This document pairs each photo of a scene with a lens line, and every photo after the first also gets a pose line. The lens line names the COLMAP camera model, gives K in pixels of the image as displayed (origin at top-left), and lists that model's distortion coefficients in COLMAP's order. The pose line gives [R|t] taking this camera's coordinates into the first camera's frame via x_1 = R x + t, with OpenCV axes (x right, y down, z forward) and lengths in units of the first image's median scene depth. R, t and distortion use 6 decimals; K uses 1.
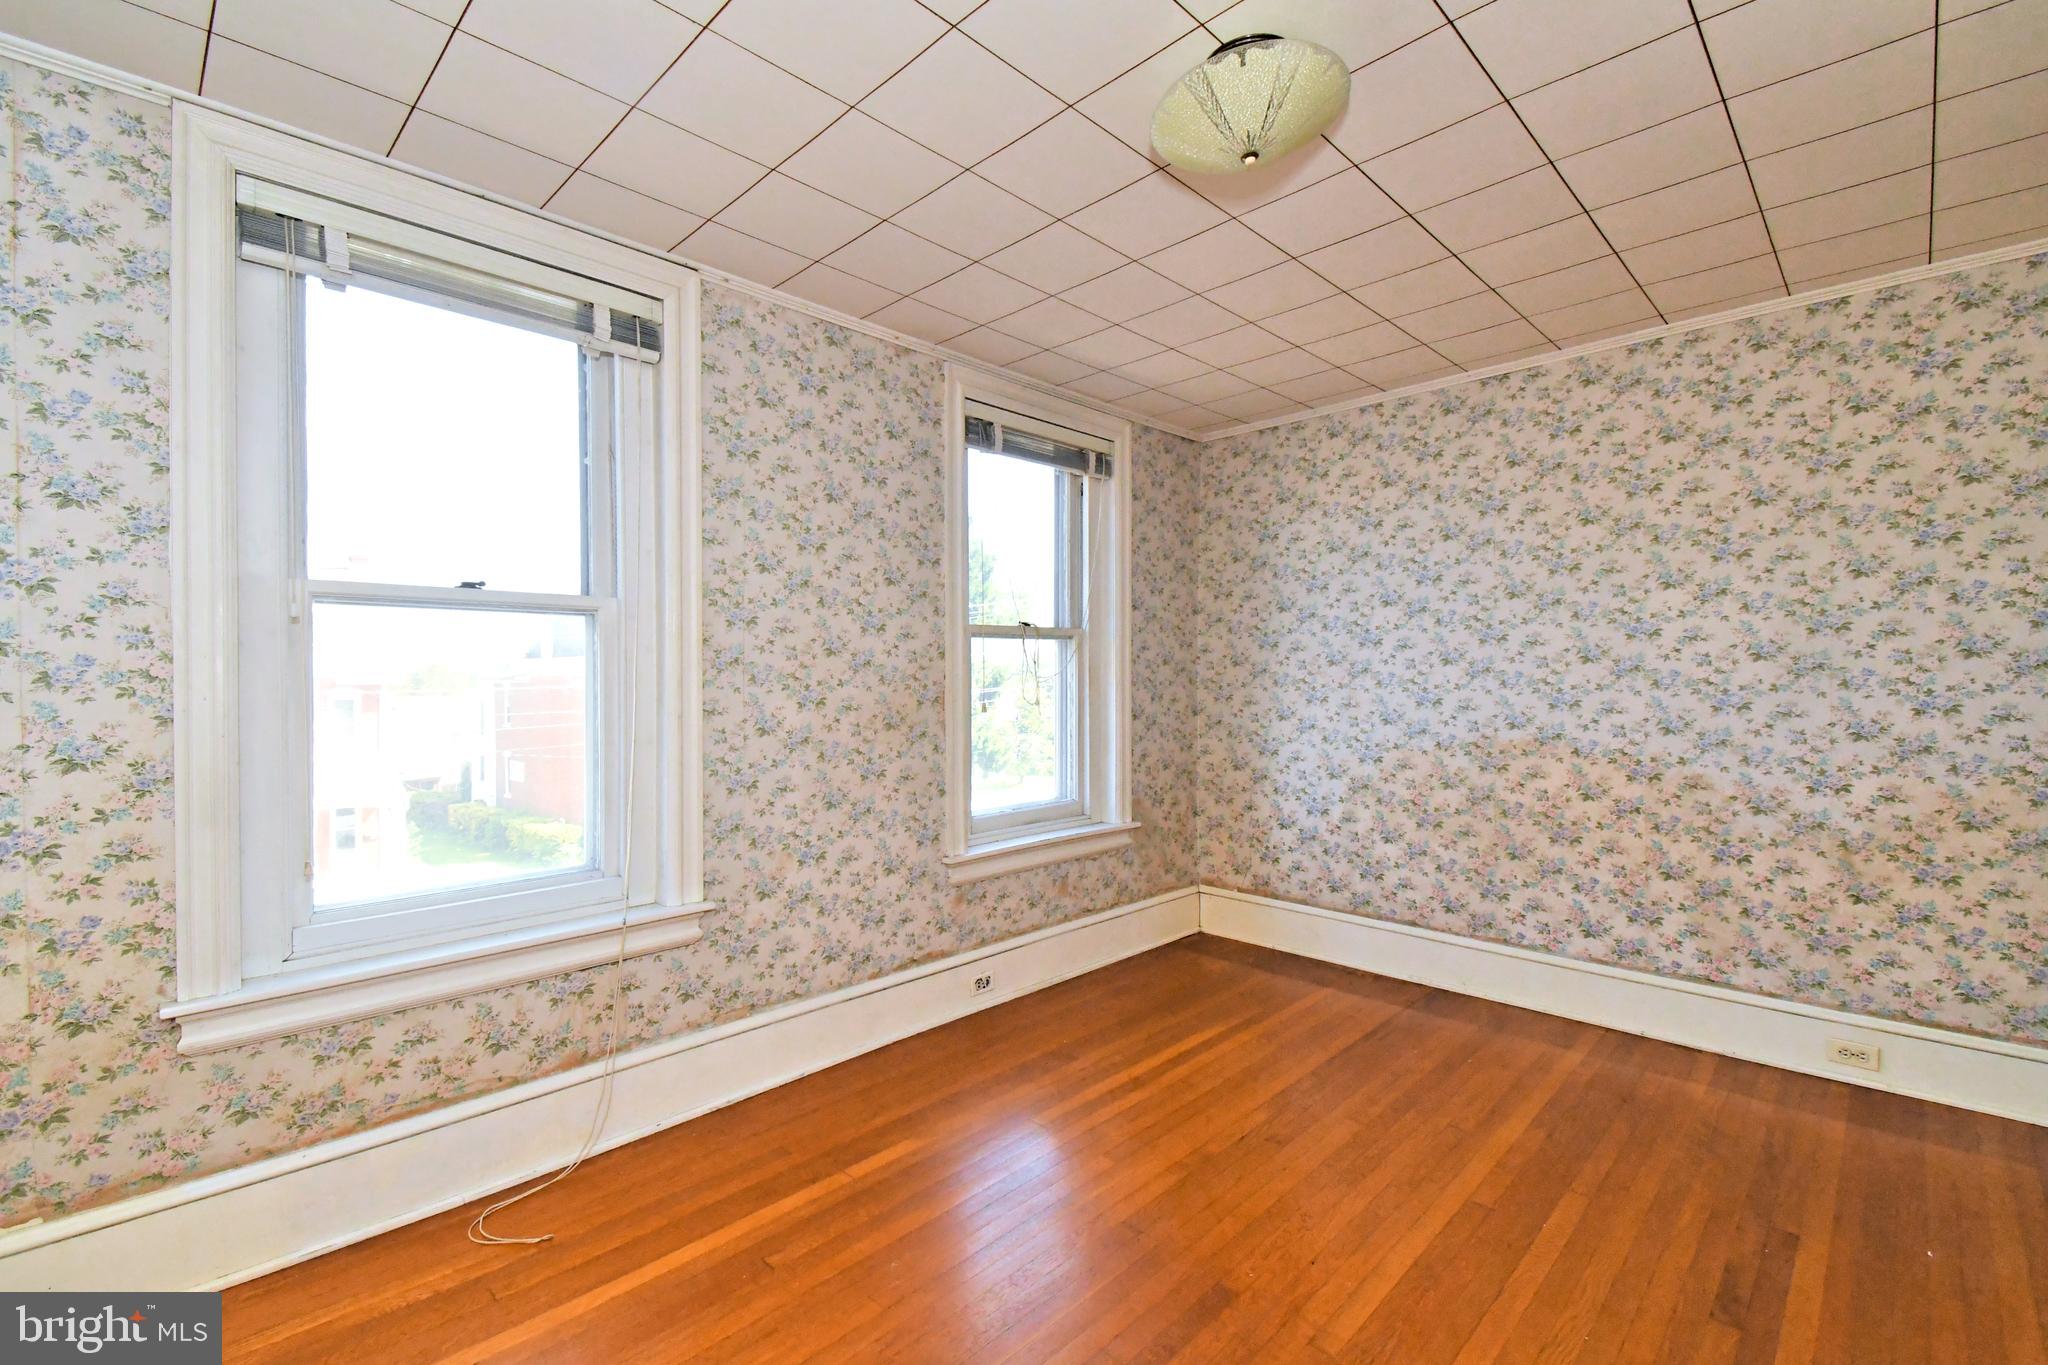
lens RADIAL K [[933.3, 0, 1027.7], [0, 933.3, 686.3], [0, 0, 1]] dist [-0.018683, -0.001106]
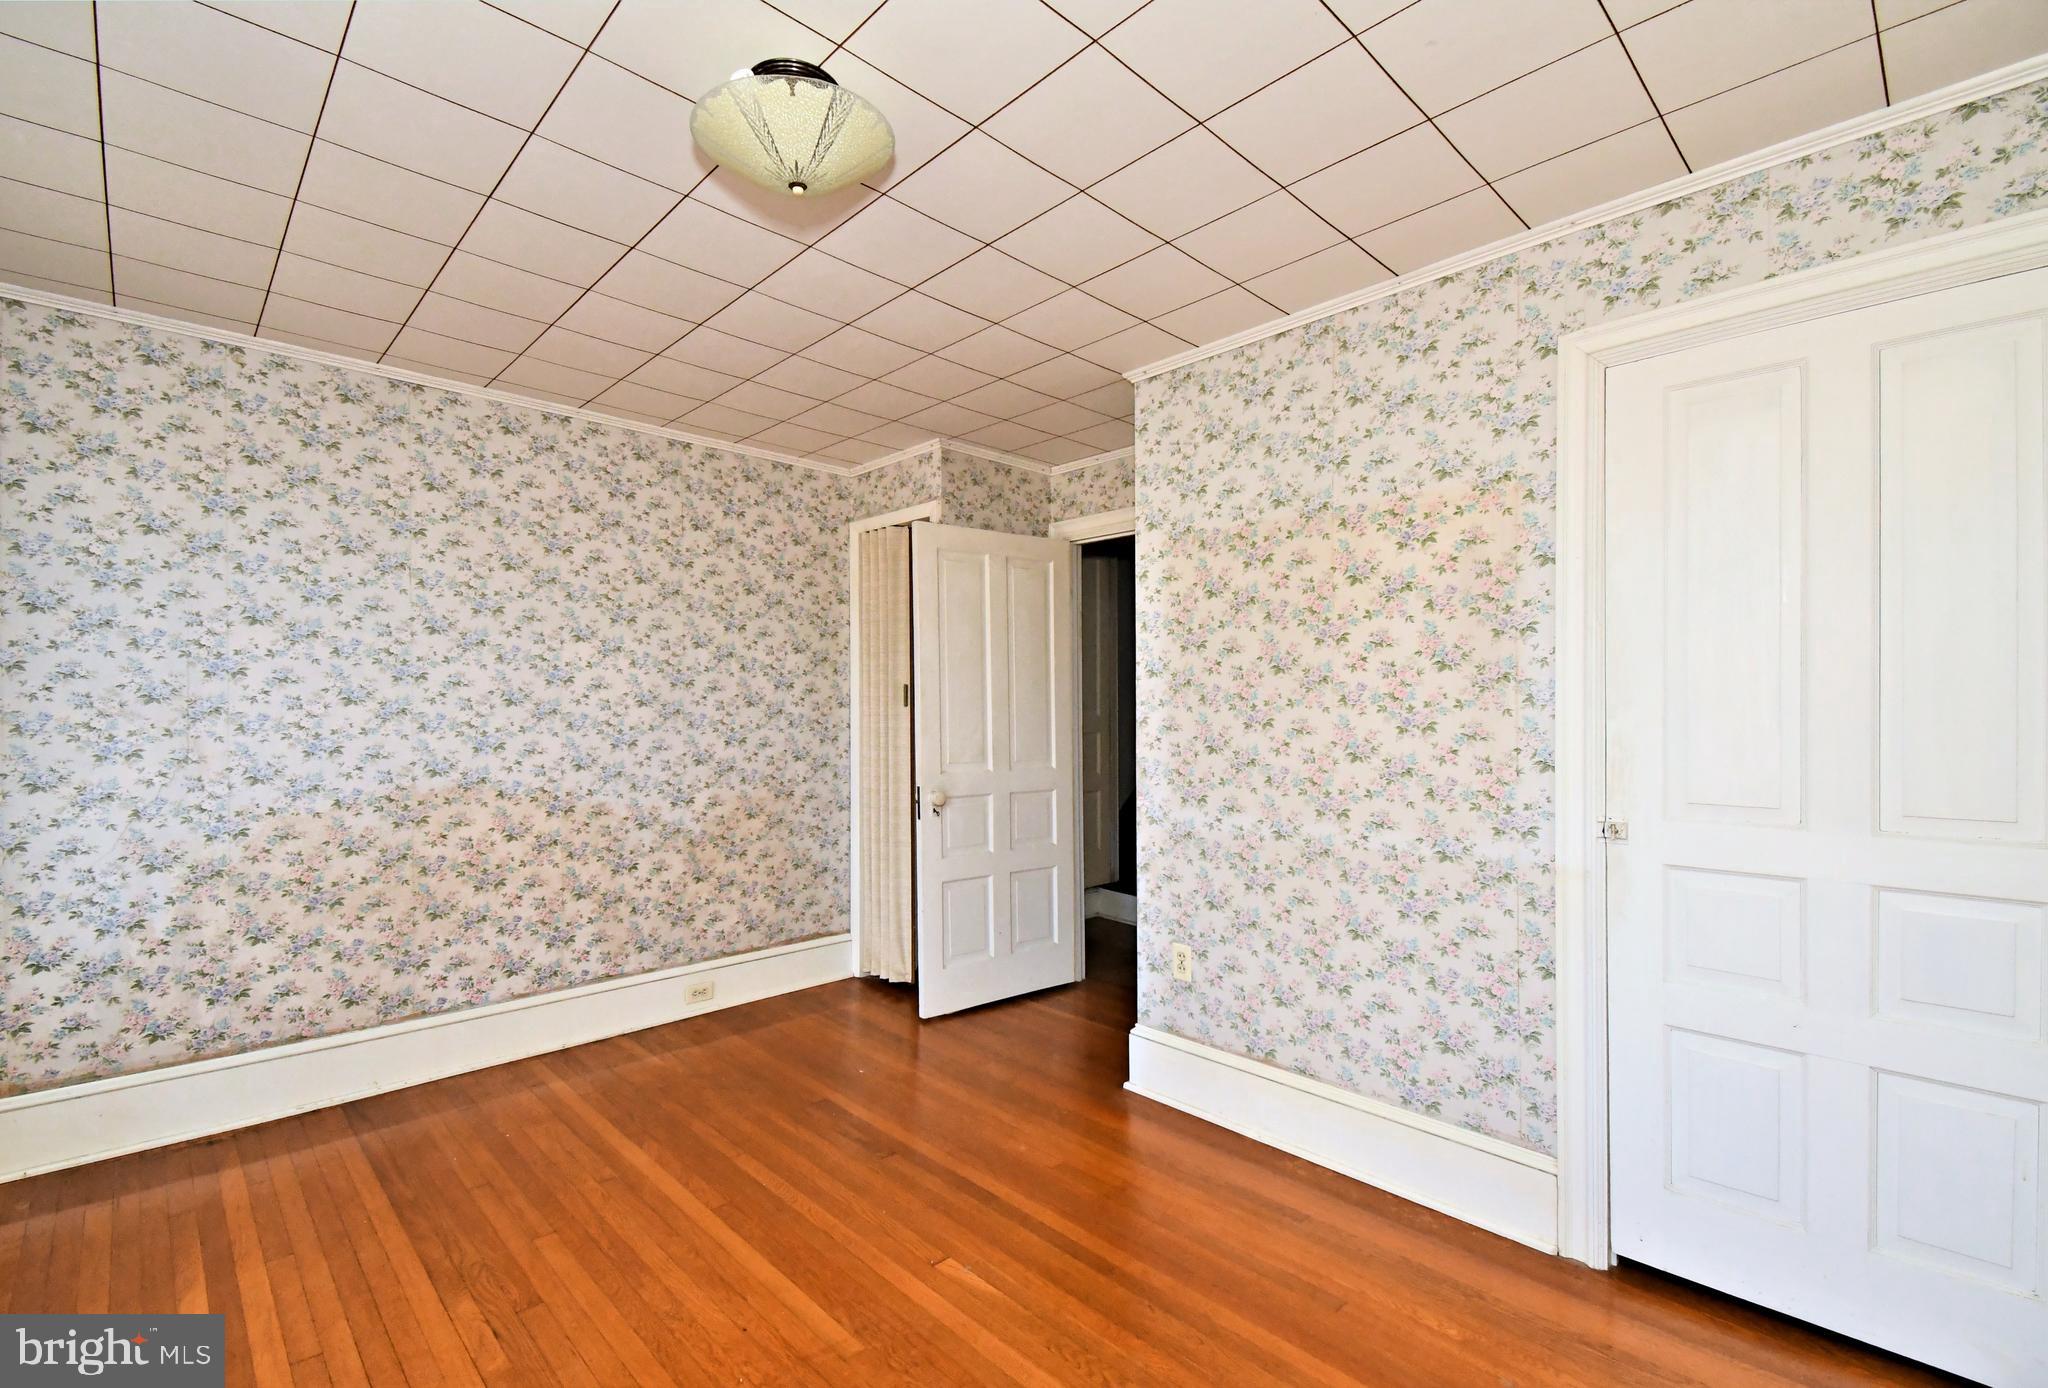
lens RADIAL K [[878.6, 0, 1075.8], [0, 878.6, 709.1], [0, 0, 1]] dist [0.001849, -0.001310]
pose [[-0.051780, 0.012447, 0.998581, -0.383177], [0.012692, 0.999850, -0.011805, -0.002248], [-0.998578, 0.012063, -0.051931, 0.419106]]
